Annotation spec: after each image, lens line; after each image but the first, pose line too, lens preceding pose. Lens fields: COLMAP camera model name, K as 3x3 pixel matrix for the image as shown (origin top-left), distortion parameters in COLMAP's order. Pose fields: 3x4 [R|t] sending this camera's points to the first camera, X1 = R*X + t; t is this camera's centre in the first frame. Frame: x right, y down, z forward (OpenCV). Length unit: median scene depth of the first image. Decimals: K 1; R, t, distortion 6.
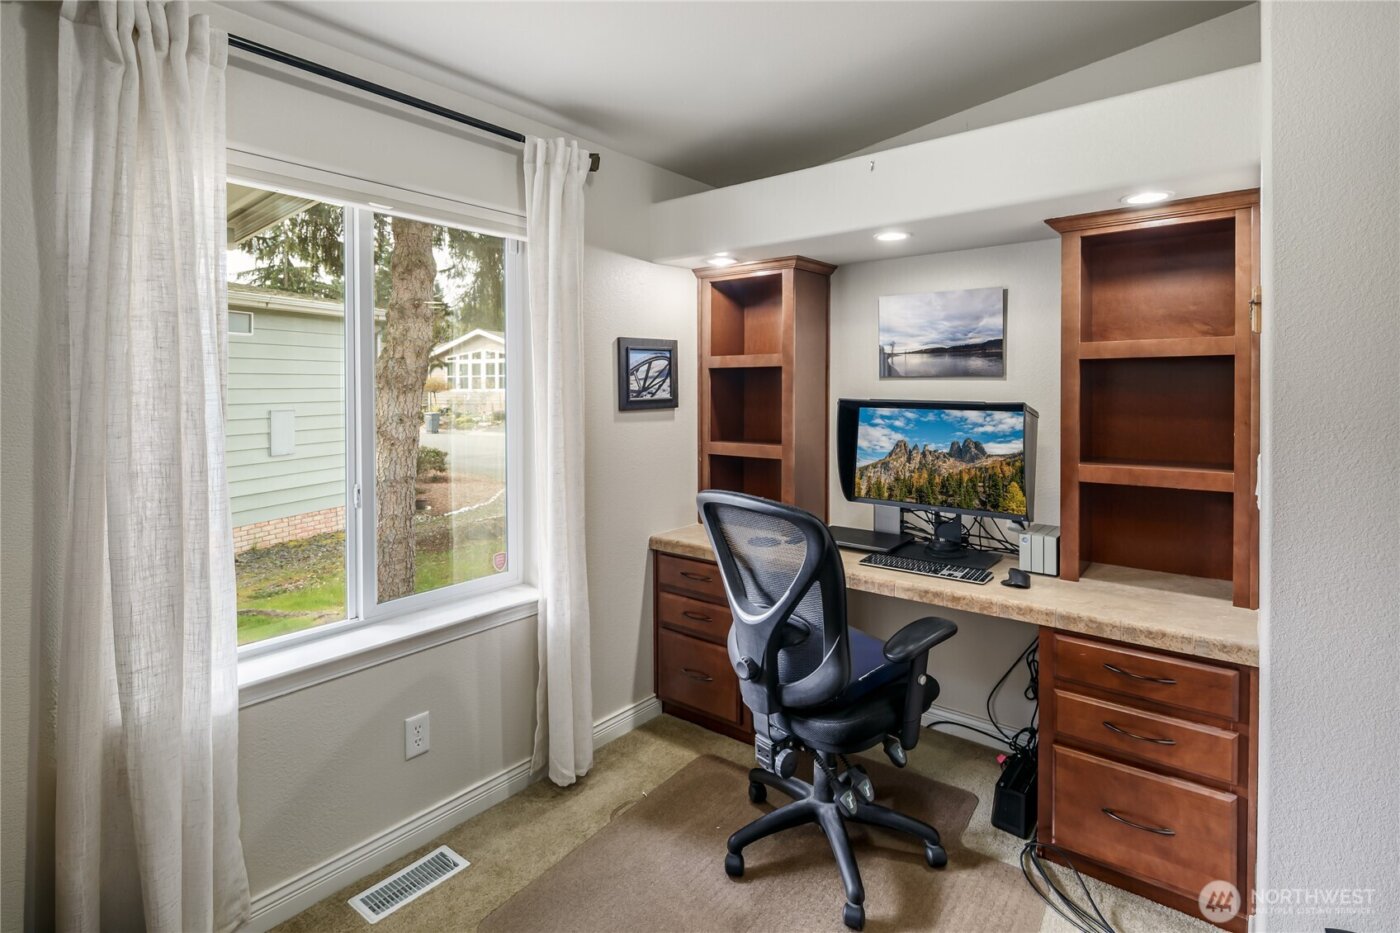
lens RADIAL K [[688.6, 0, 698.0], [0, 688.6, 388.6], [0, 0, 1]] dist [-0.000611, -0.000278]
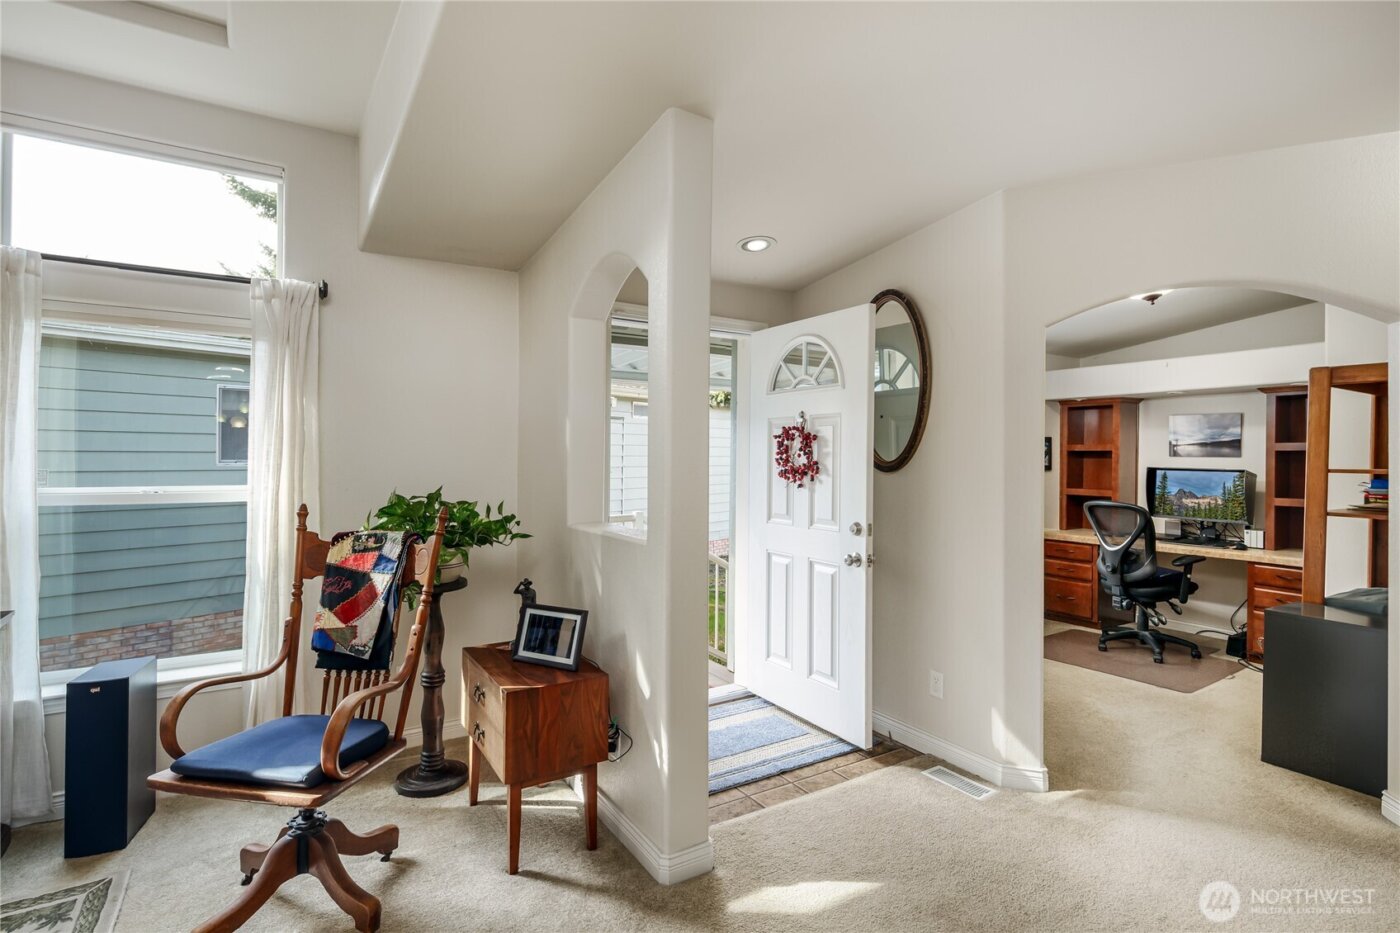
lens RADIAL K [[725.8, 0, 668.0], [0, 725.8, 446.5], [0, 0, 1]] dist [-0.001944, -0.000599]
pose [[0.943478, 0.012529, -0.331199, -0.430667], [-0.019021, 0.999685, -0.016367, 0.016202], [0.330889, 0.021742, 0.943419, -1.534503]]
